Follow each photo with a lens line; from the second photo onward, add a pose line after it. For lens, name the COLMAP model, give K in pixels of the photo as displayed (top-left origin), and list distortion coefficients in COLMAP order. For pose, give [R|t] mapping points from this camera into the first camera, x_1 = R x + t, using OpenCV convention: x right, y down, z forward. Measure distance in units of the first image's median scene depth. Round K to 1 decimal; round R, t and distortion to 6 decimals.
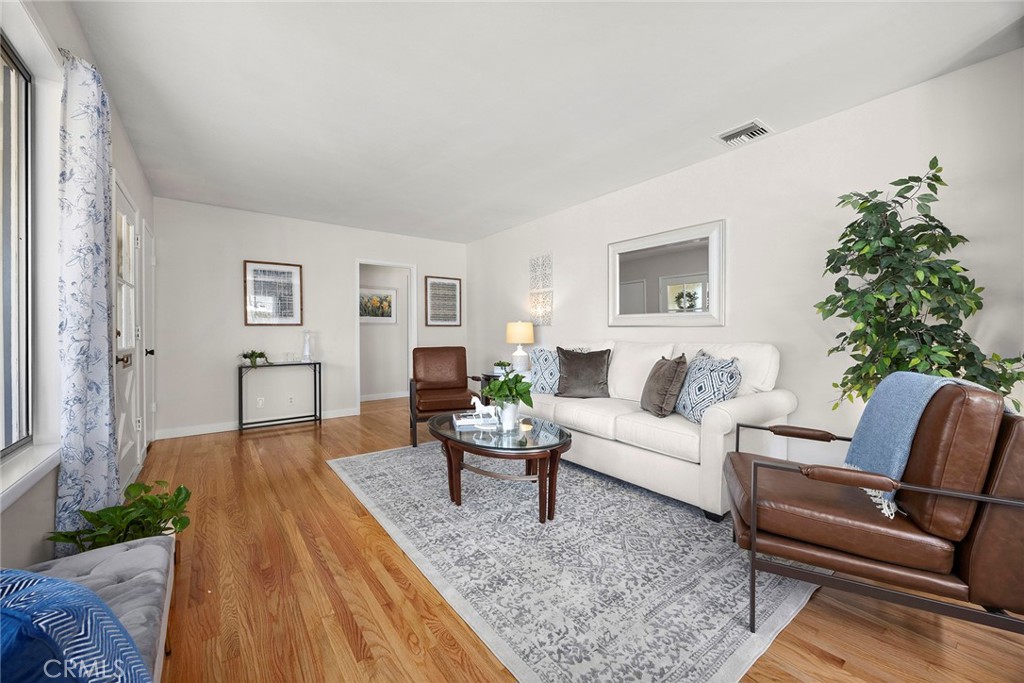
lens RADIAL K [[387.6, 0, 512.0], [0, 387.6, 341.5], [0, 0, 1]] dist [0.000134, -0.000009]
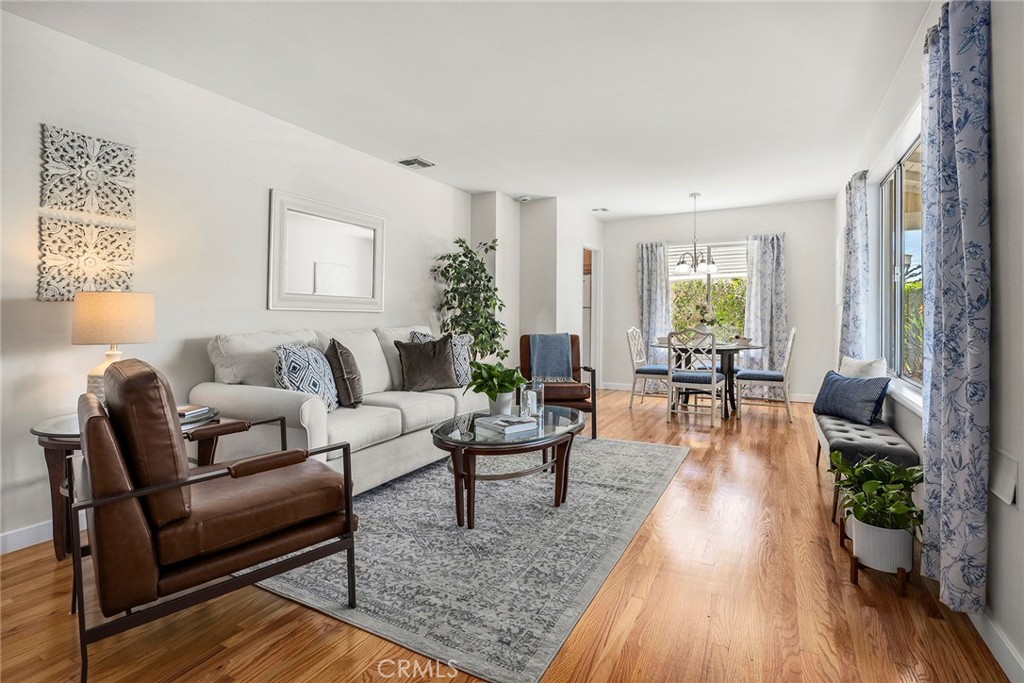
lens RADIAL K [[500.8, 0, 508.7], [0, 500.8, 312.1], [0, 0, 1]] dist [-0.003174, -0.000120]
pose [[-0.407633, 0.002143, 0.913143, -0.617881], [0.012130, 0.999922, 0.003068, -0.025584], [-0.913065, 0.012327, -0.407627, 0.825249]]
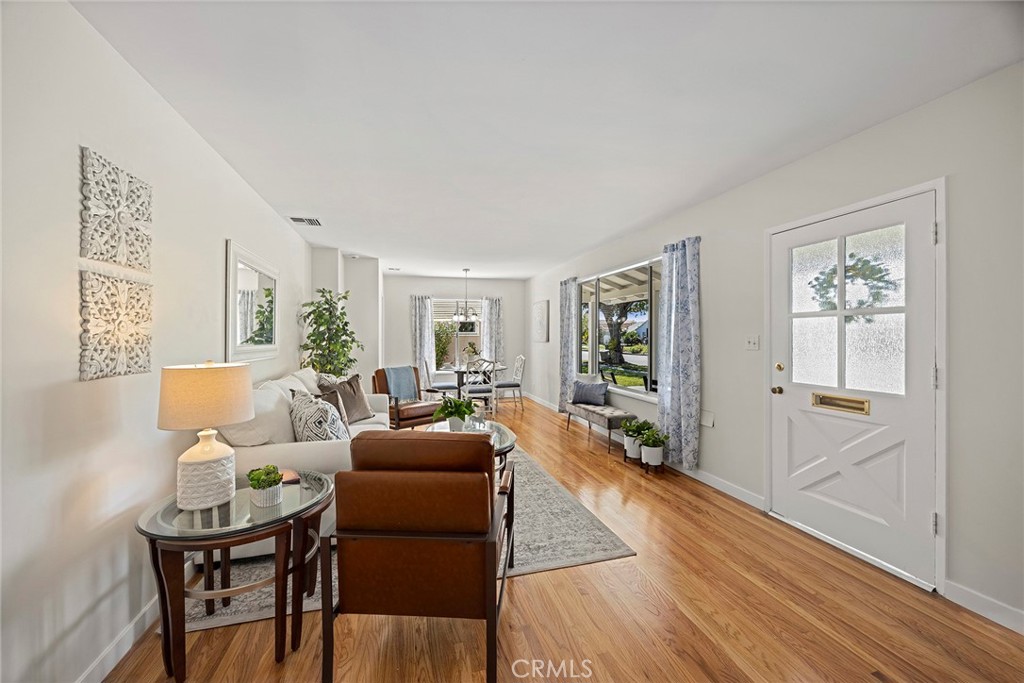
lens RADIAL K [[387.6, 0, 512.0], [0, 387.6, 341.5], [0, 0, 1]] dist [0.000134, -0.000009]
pose [[-0.929045, -0.008623, 0.369867, -0.373489], [0.002862, 0.999531, 0.030492, -0.081233], [-0.369957, 0.029387, -0.928584, 1.214846]]
